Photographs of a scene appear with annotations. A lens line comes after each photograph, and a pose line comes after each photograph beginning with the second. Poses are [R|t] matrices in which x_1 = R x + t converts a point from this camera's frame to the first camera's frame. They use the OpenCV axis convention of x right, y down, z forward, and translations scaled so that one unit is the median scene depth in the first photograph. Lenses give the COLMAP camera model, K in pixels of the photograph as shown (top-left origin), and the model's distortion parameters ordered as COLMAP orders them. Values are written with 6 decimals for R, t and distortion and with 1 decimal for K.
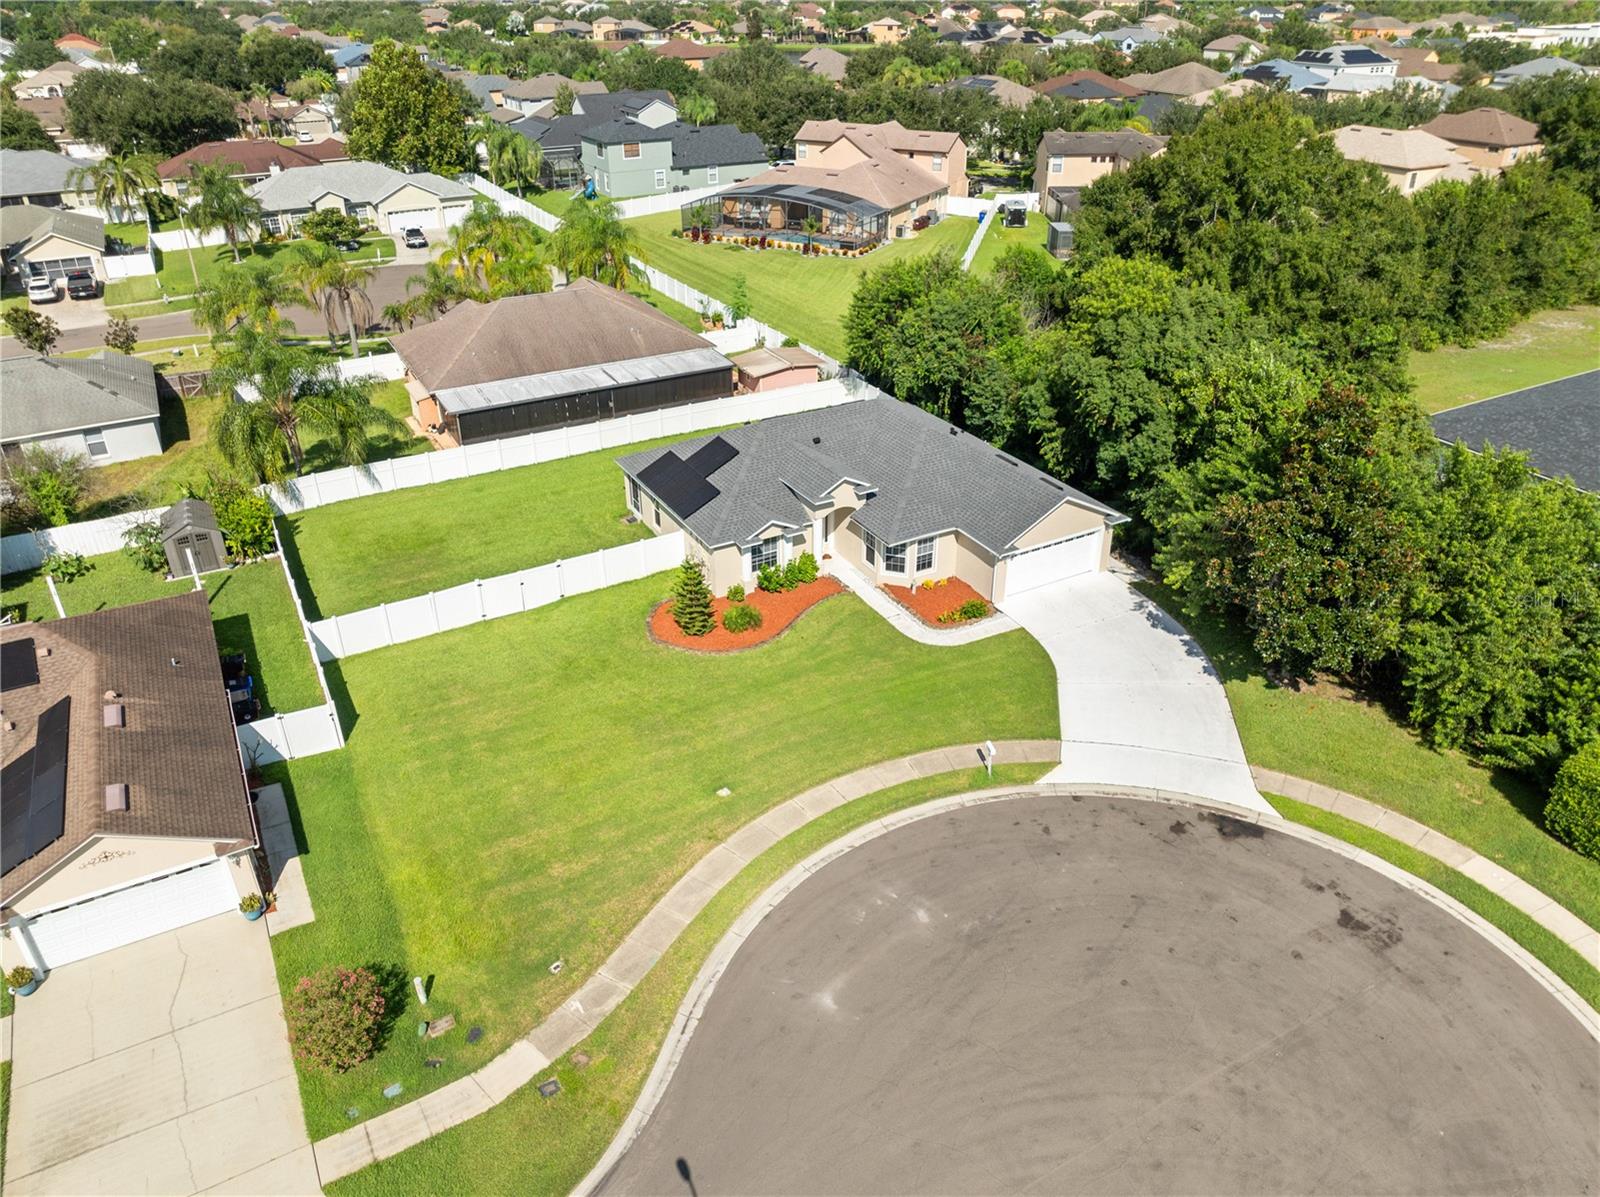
lens RADIAL K [[1127.5, 0, 810.8], [0, 1127.5, 595.9], [0, 0, 1]] dist [-0.043431, 0.016453]
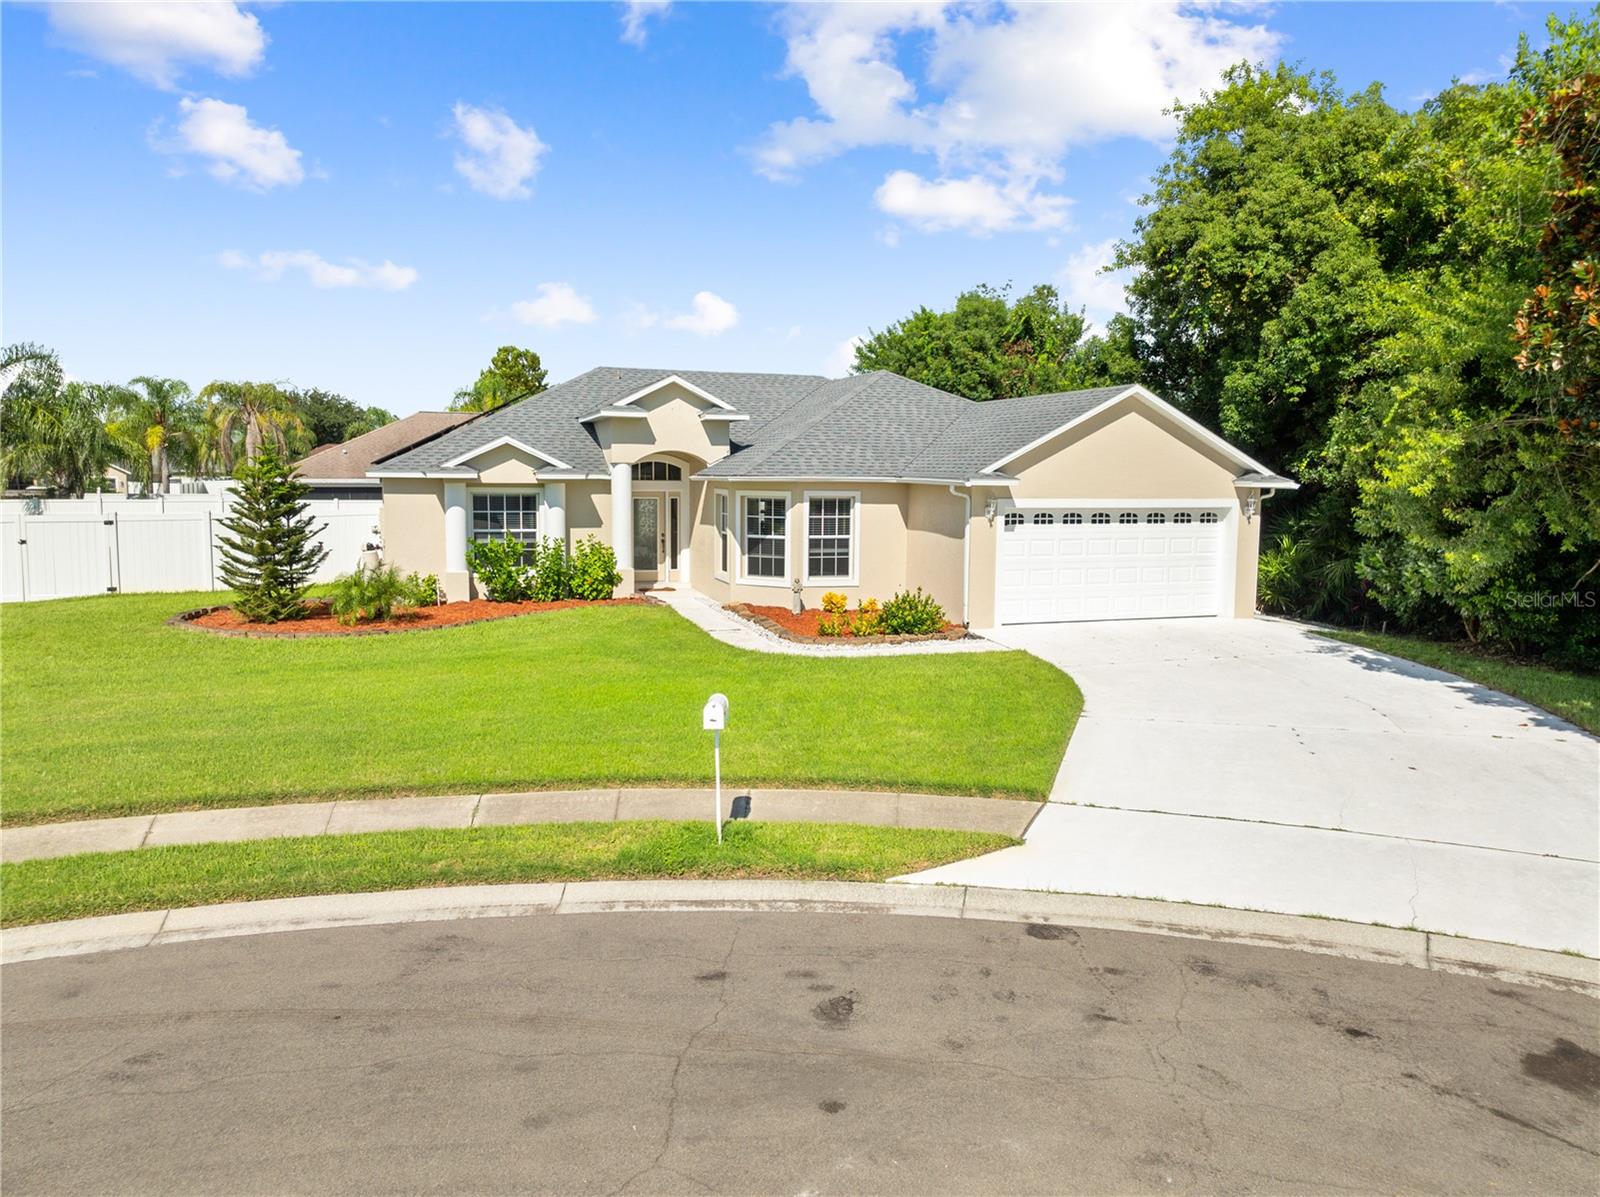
lens RADIAL K [[1127.5, 0, 819.7], [0, 1127.5, 599.6], [0, 0, 1]] dist [-0.043431, 0.016453]
pose [[0.984696, 0.032098, -0.171298, 0.177452], [-0.096023, 0.920170, -0.379561, 0.162019], [0.145440, 0.390201, 0.909170, 0.592718]]
